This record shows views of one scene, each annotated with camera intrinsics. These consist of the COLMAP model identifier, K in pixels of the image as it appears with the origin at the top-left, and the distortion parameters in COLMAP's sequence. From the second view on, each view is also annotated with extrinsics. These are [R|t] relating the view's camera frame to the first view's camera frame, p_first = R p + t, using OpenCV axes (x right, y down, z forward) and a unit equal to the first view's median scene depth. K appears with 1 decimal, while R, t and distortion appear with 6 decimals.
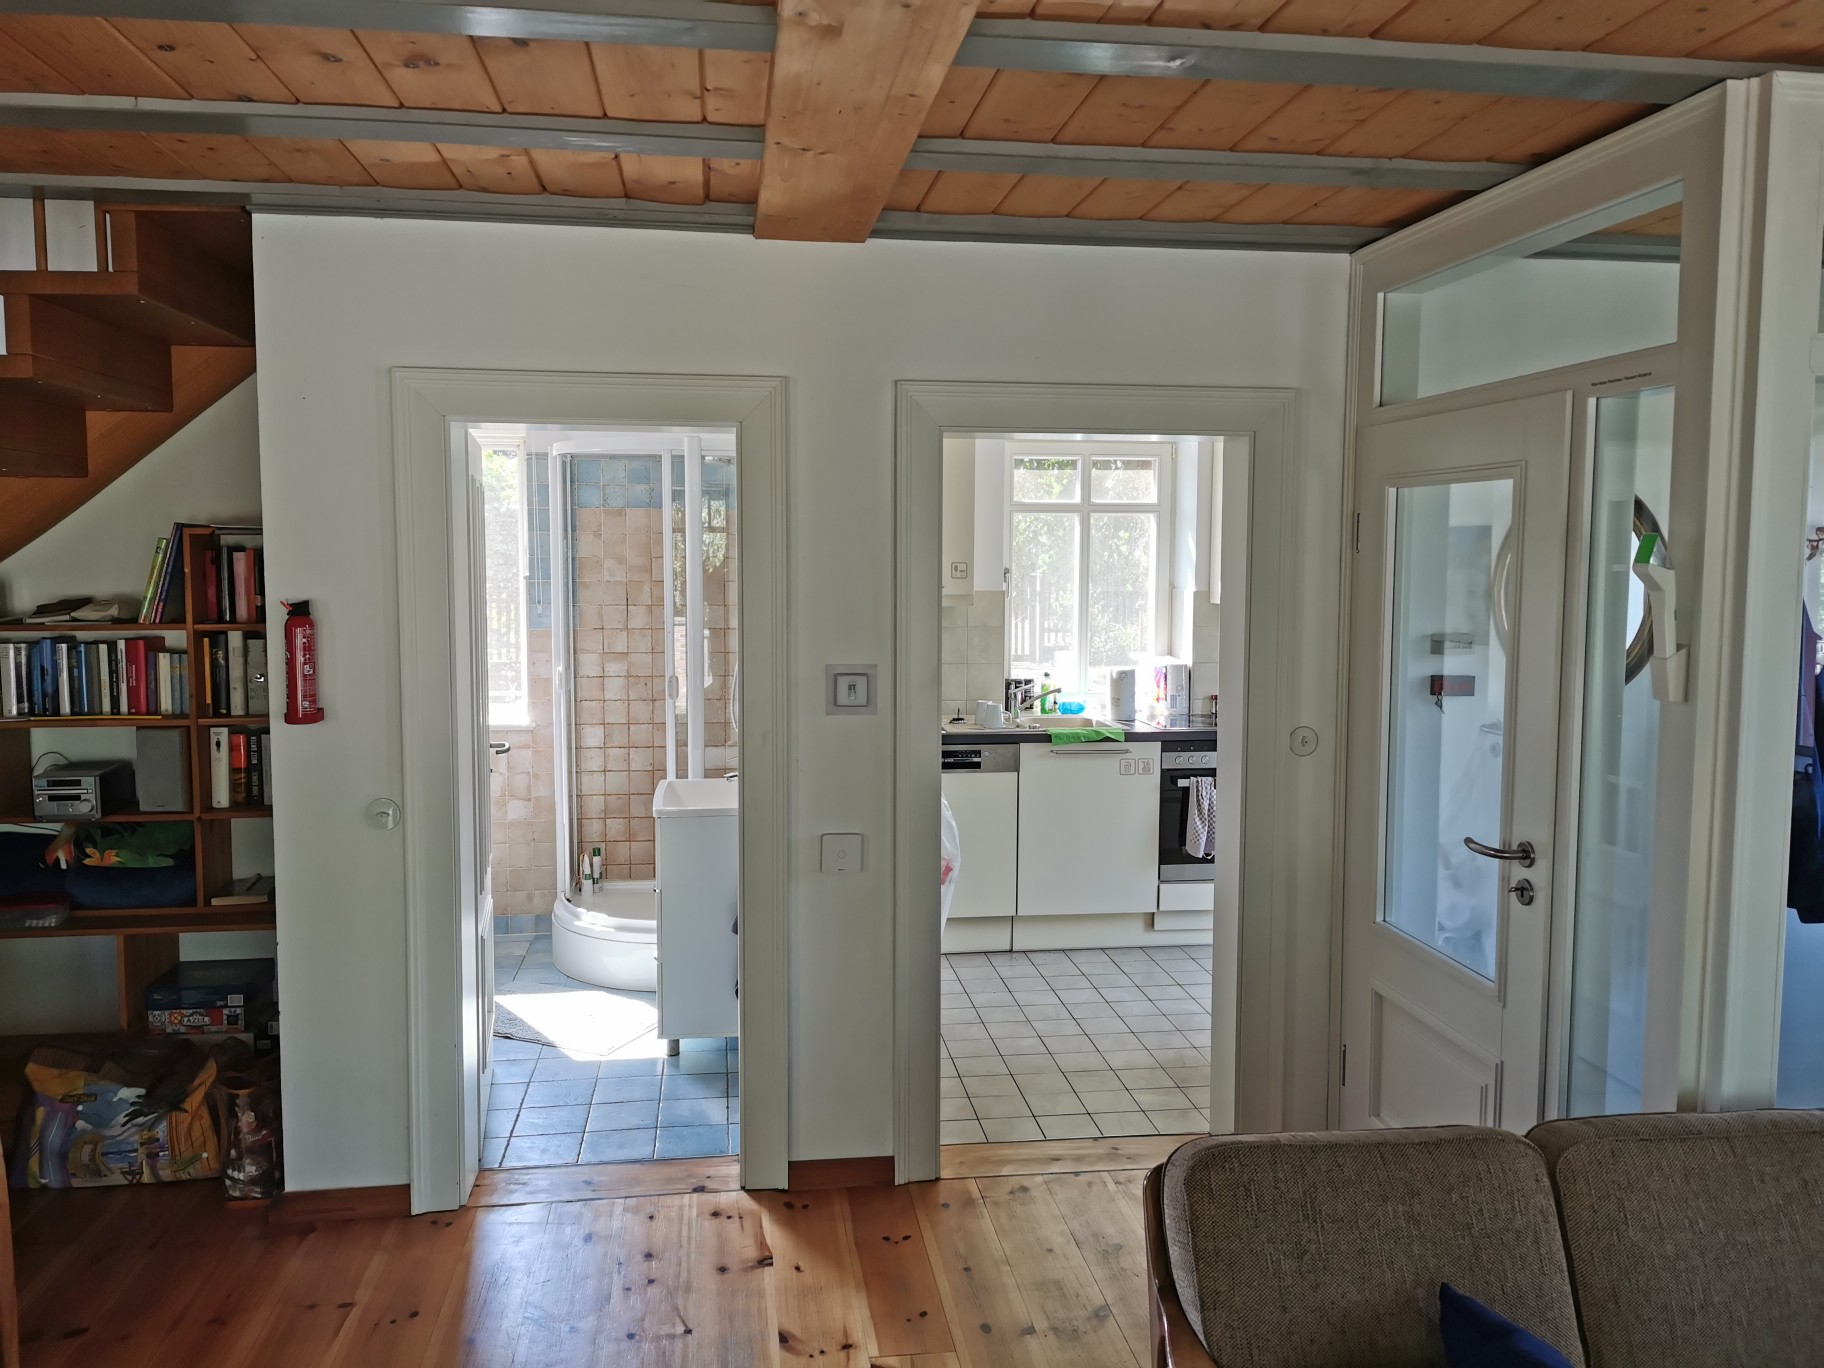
lens RADIAL K [[1385.6, 0, 925.3], [0, 1385.6, 672.5], [0, 0, 1]] dist [0.016416, -0.043908]
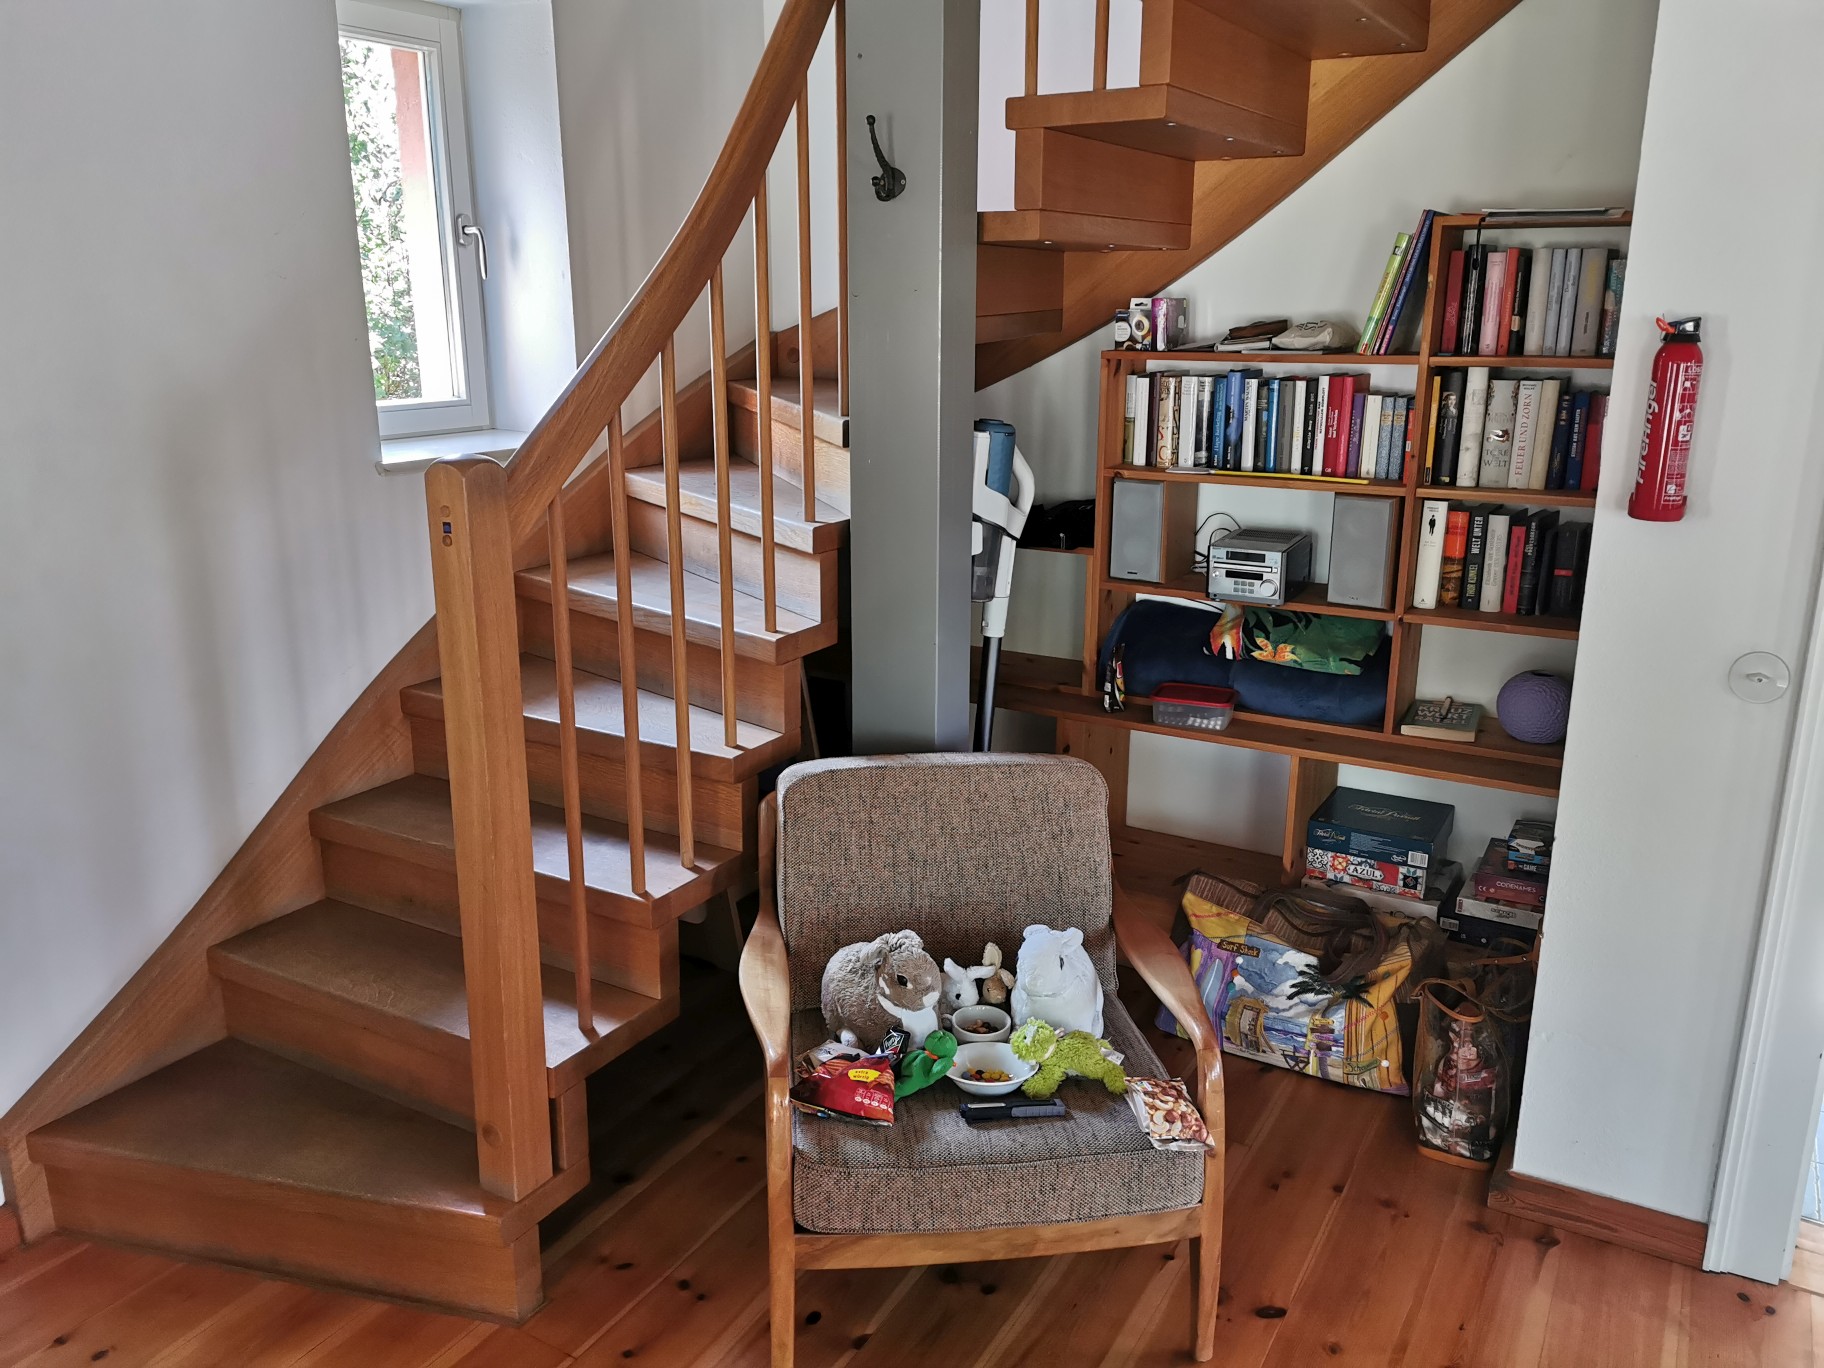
lens RADIAL K [[1385.6, 0, 912.2], [0, 1385.6, 689.9], [0, 0, 1]] dist [0.016416, -0.043908]
pose [[0.778545, 0.164862, -0.605548, -0.266732], [-0.047351, 0.977560, 0.205264, -0.000449], [0.625800, -0.131134, 0.768881, 0.246388]]
